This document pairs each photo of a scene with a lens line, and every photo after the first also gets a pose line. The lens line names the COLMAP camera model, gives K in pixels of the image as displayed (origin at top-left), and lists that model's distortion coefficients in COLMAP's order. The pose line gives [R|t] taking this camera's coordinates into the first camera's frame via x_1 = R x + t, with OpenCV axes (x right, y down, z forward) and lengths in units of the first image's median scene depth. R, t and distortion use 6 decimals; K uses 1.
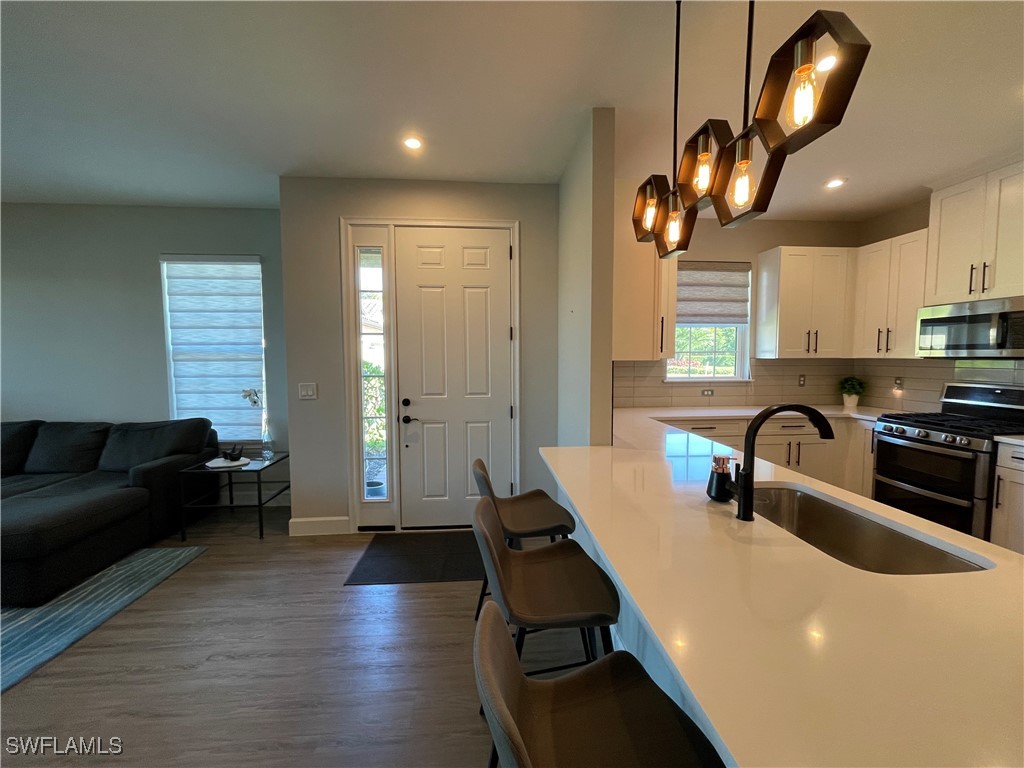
lens RADIAL K [[411.1, 0, 514.9], [0, 411.1, 382.3], [0, 0, 1]] dist [-0.003067, 0.000957]
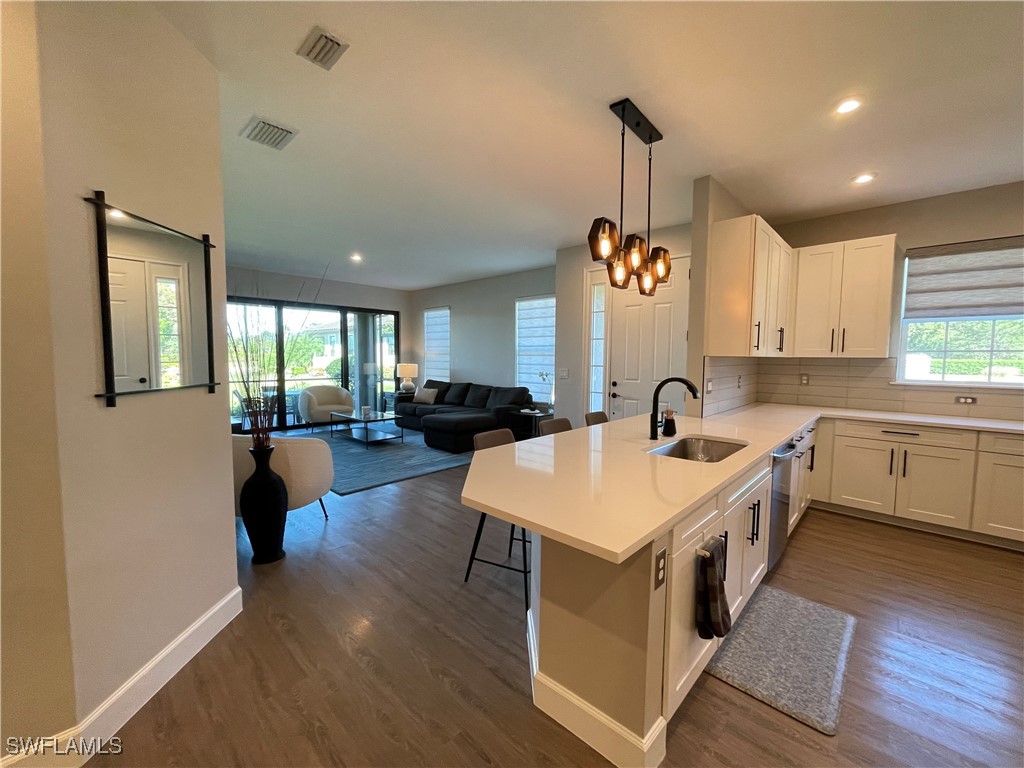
lens RADIAL K [[411.1, 0, 512.7], [0, 411.1, 383.0], [0, 0, 1]] dist [-0.003067, 0.000957]
pose [[0.670636, 0.058397, -0.739484, 0.532544], [-0.057797, 0.997979, 0.026394, 0.024260], [0.739531, 0.025039, 0.672656, -0.255453]]
